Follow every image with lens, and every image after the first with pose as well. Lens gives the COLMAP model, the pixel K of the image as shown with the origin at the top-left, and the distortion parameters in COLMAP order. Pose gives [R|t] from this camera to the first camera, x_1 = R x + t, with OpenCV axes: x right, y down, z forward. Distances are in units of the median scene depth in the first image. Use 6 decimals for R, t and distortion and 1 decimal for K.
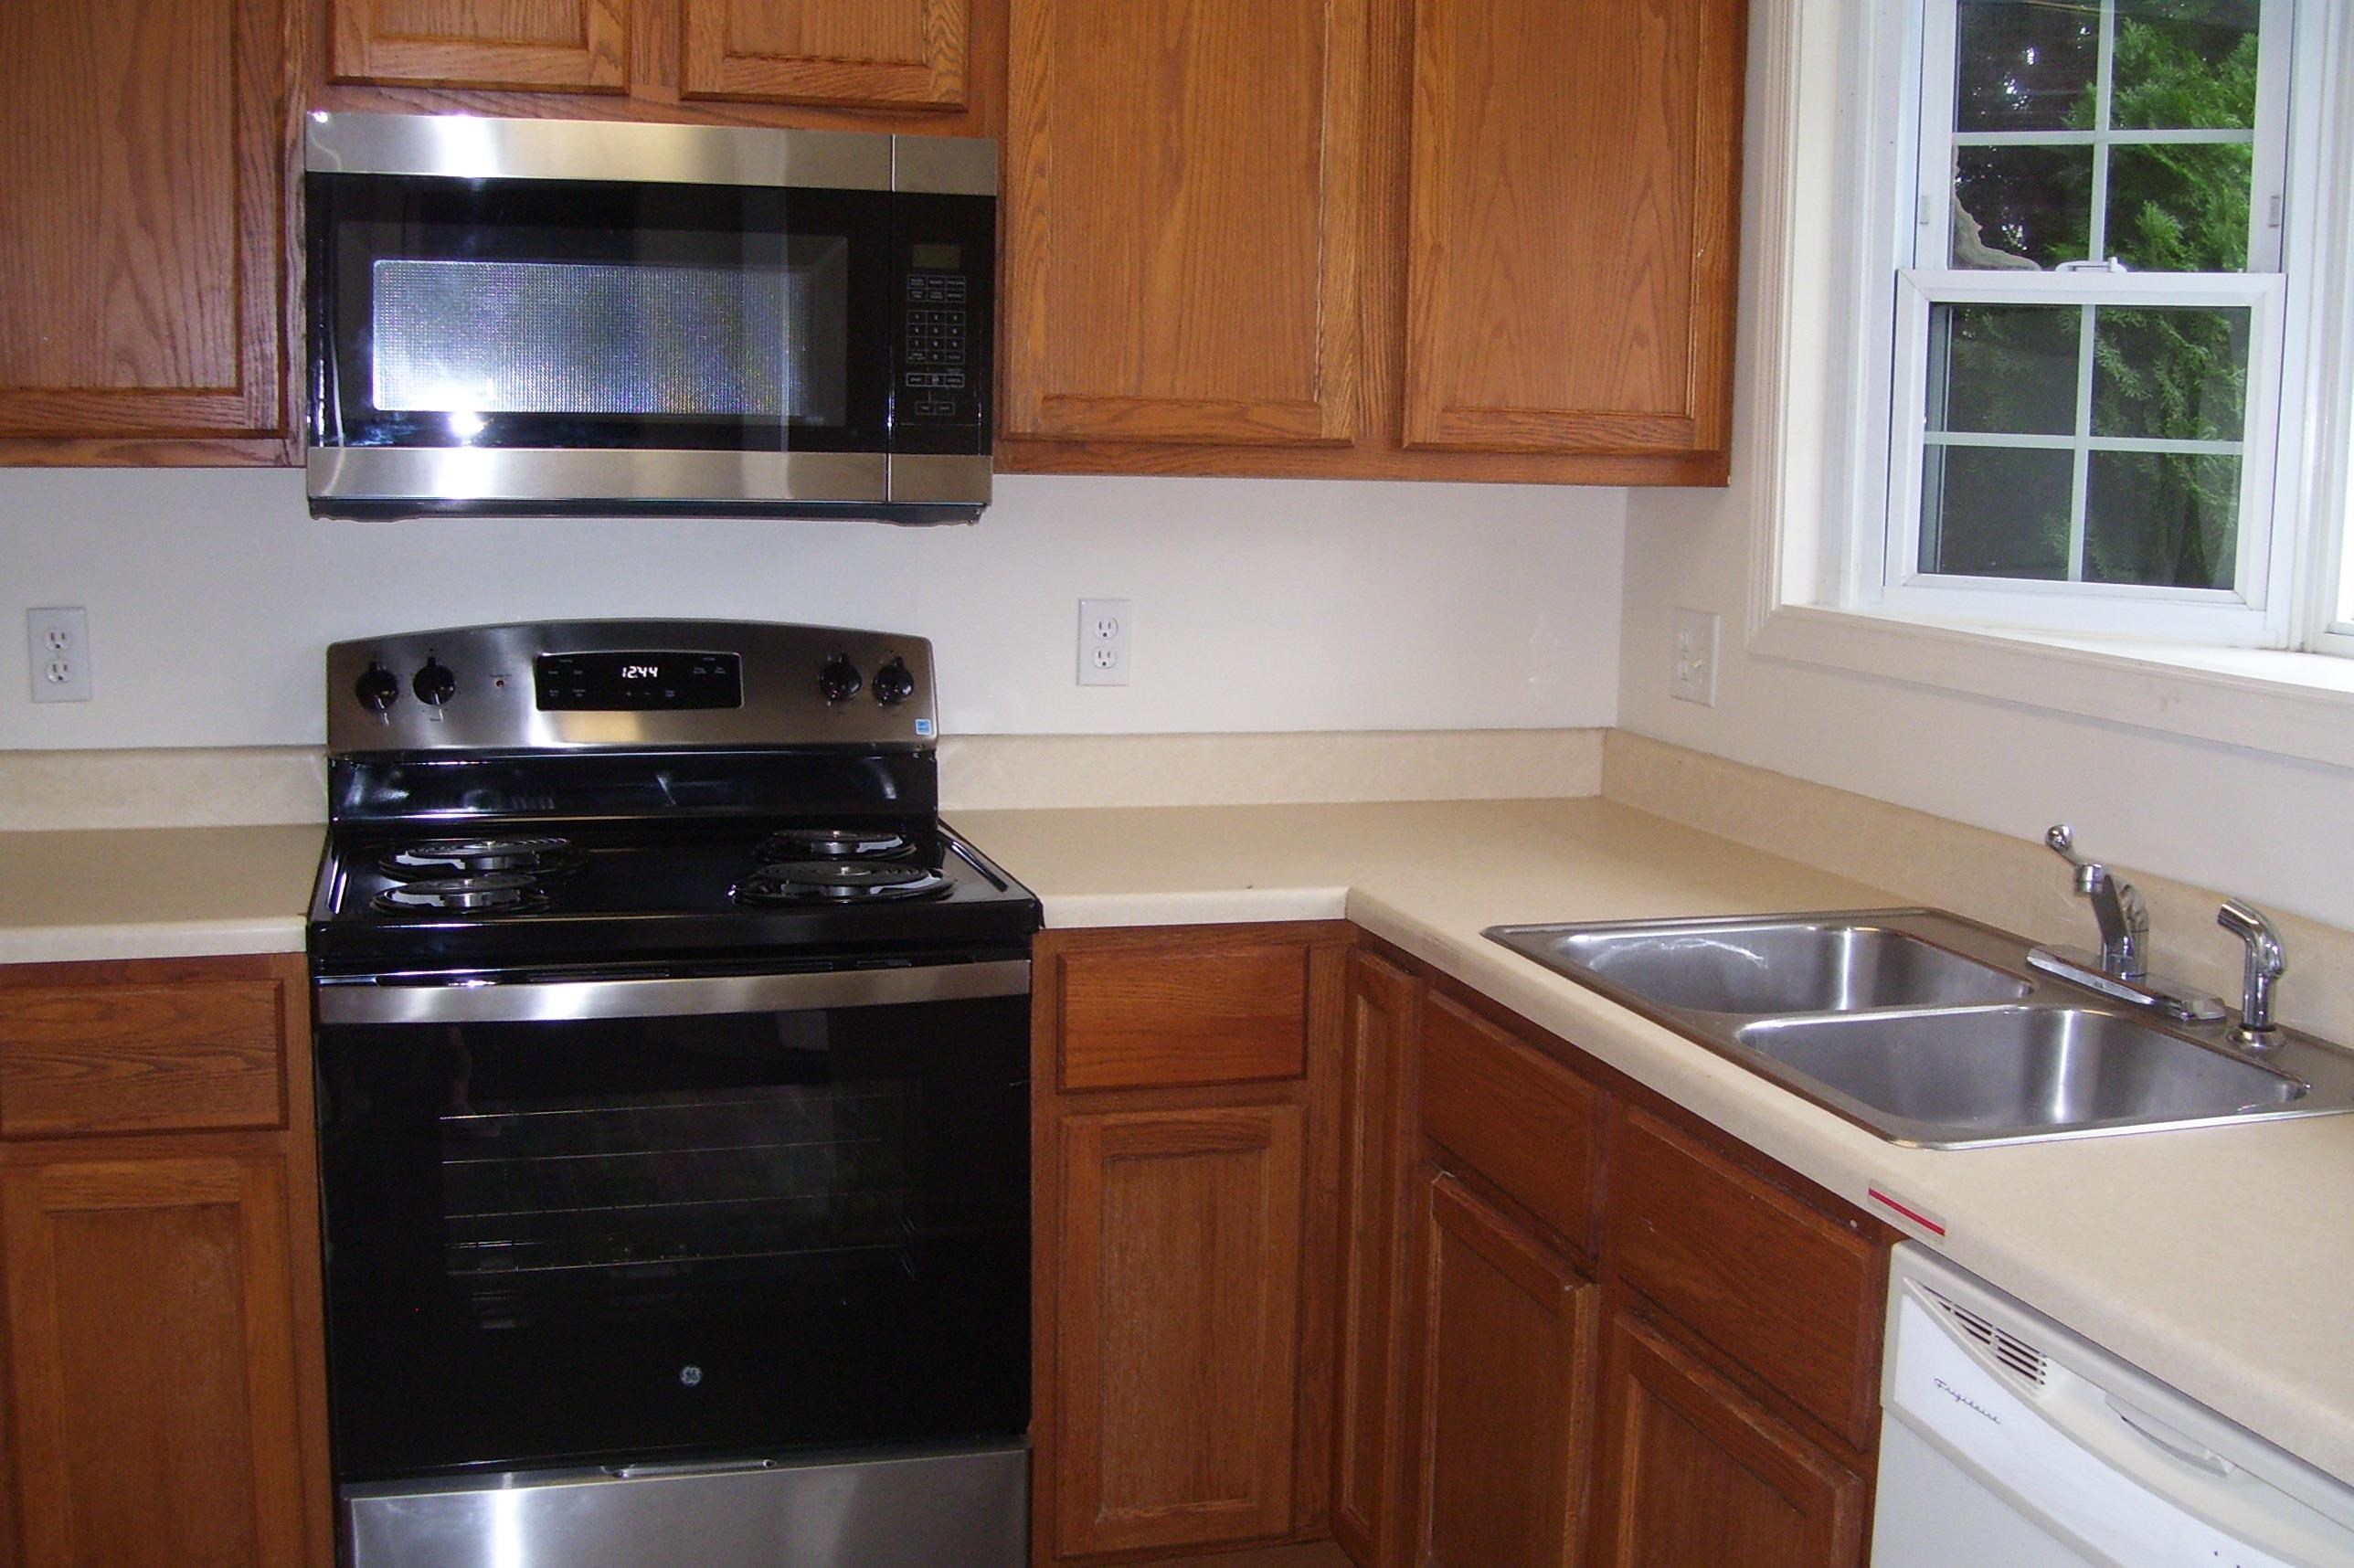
lens RADIAL K [[2480.2, 0, 1177.0], [0, 2480.2, 784.0], [0, 0, 1]] dist [-0.158530, -0.015454]
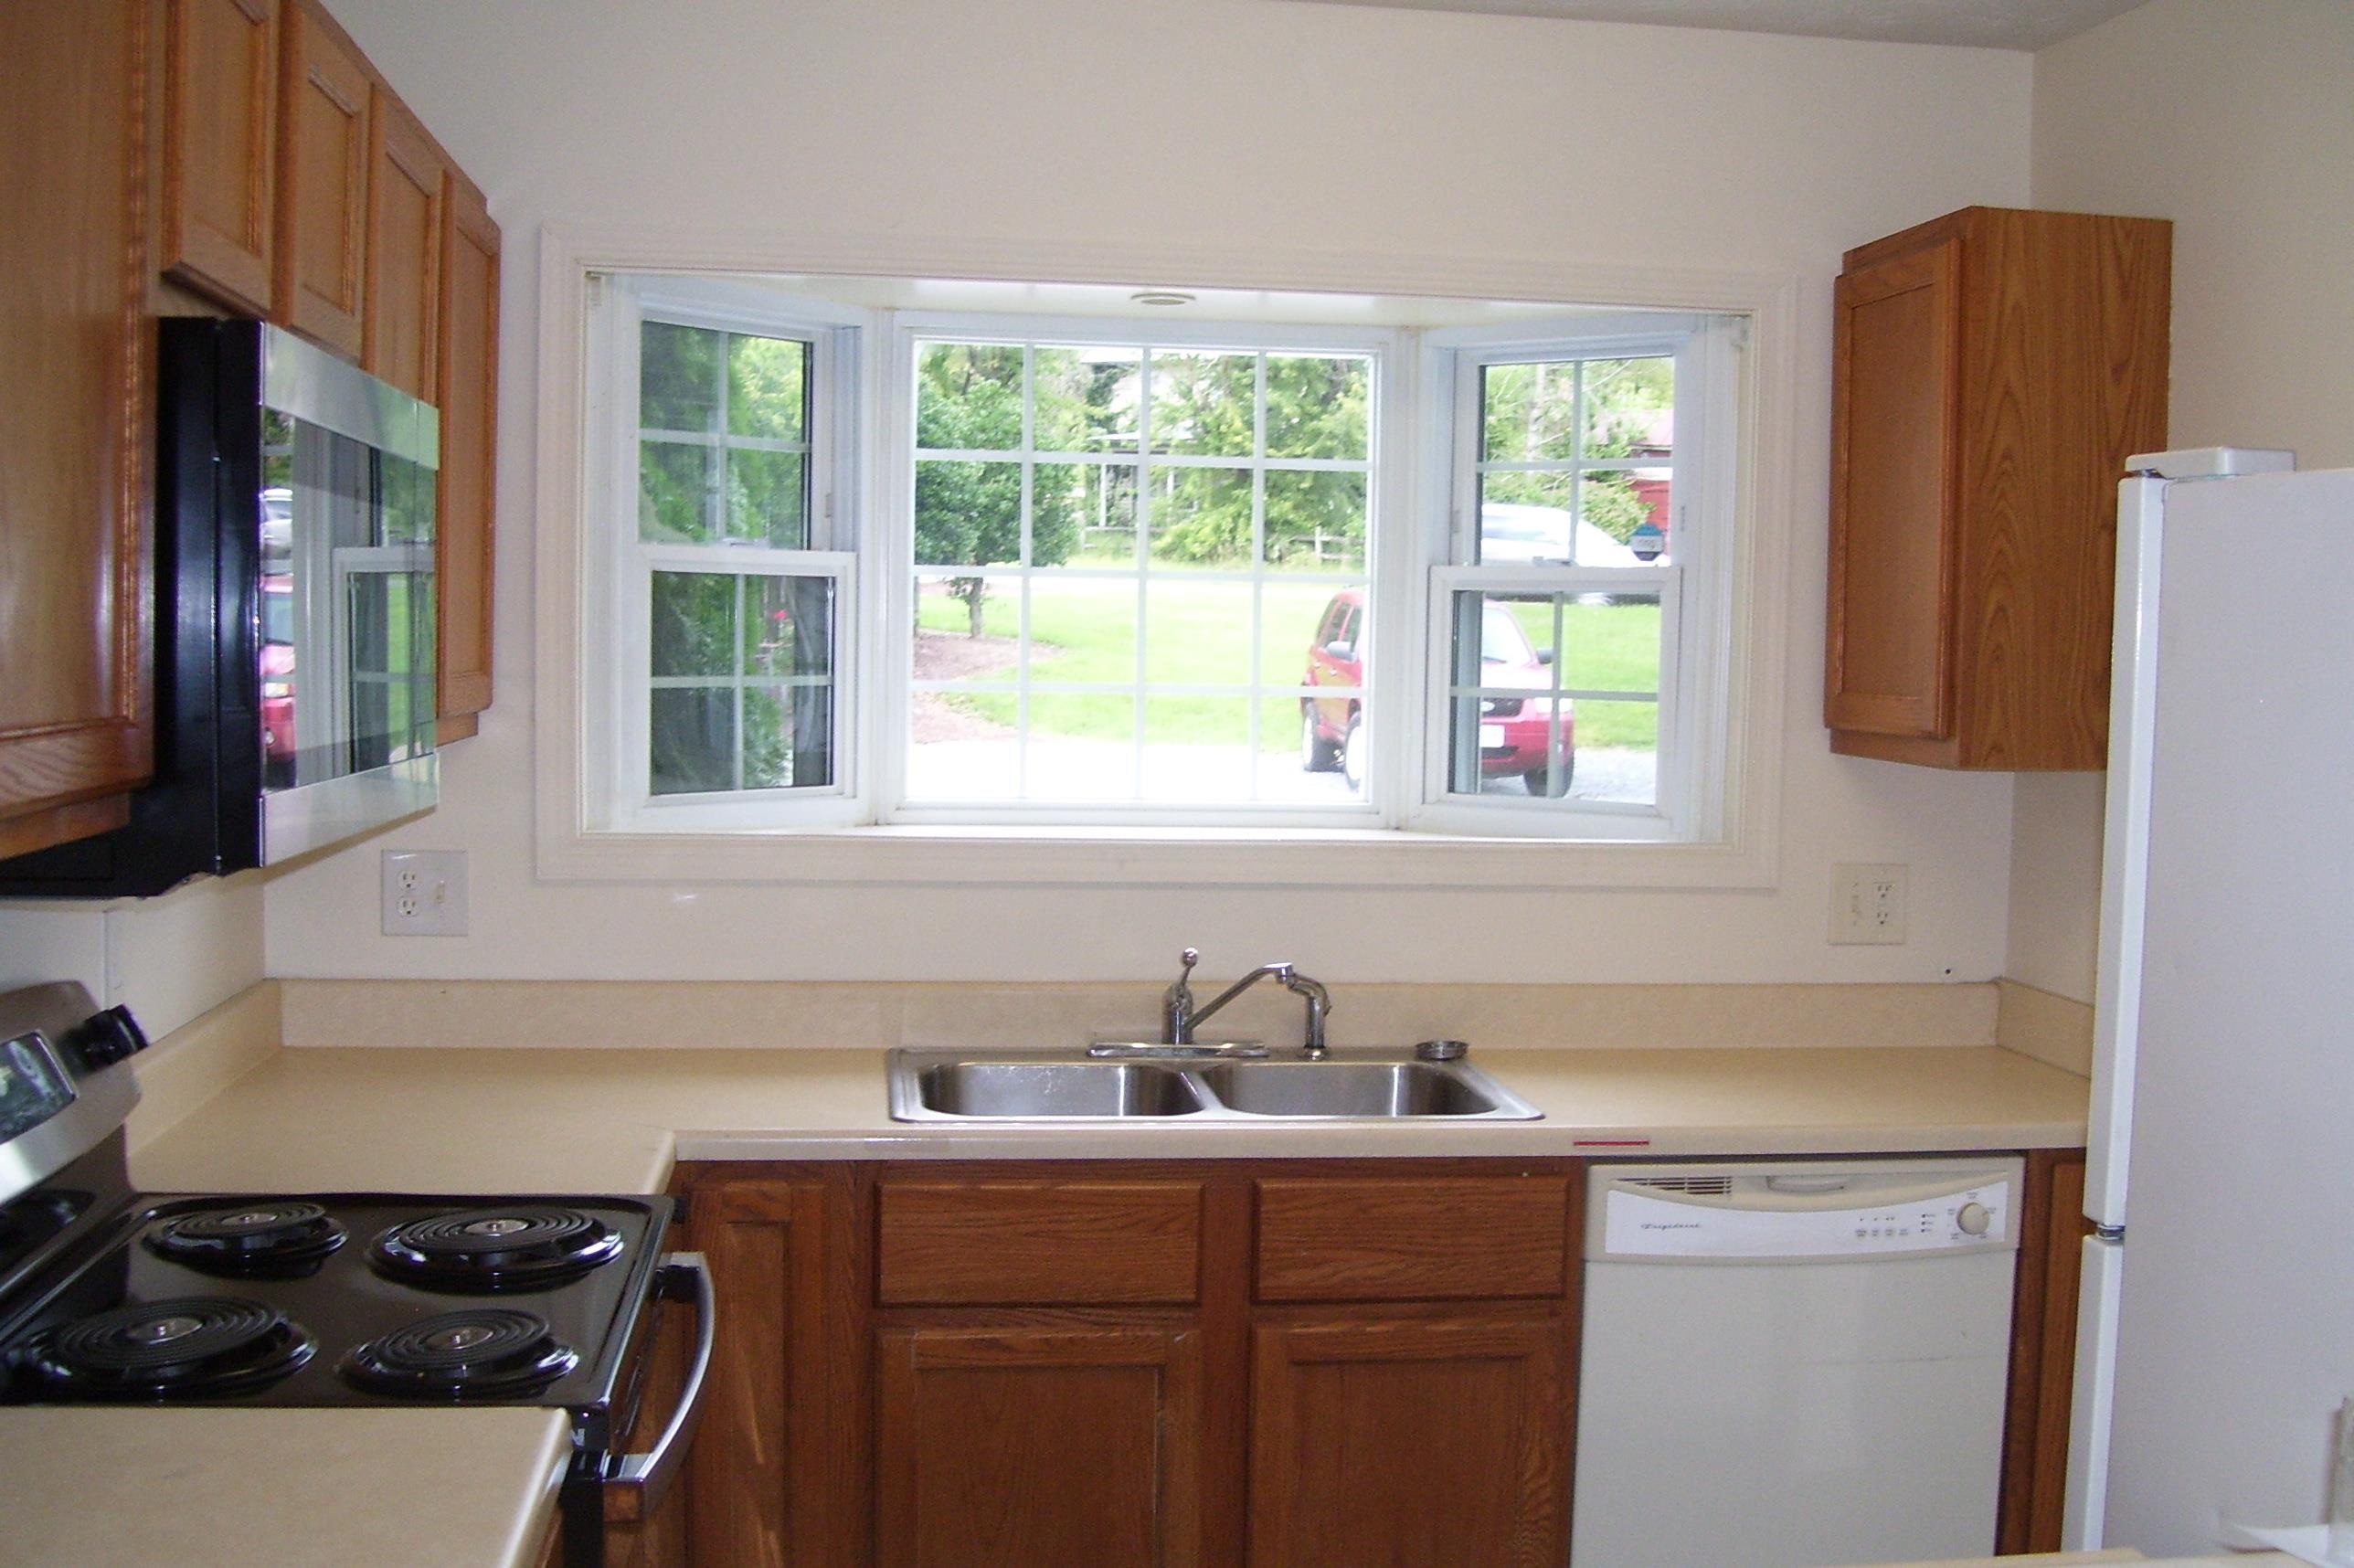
lens RADIAL K [[2480.2, 0, 1177.0], [0, 2480.2, 784.0], [0, 0, 1]] dist [-0.158530, -0.015454]
pose [[0.172722, -0.076919, 0.981963, -0.892124], [0.130102, 0.989993, 0.054664, -0.133243], [-0.976340, 0.118313, 0.181001, 0.564774]]
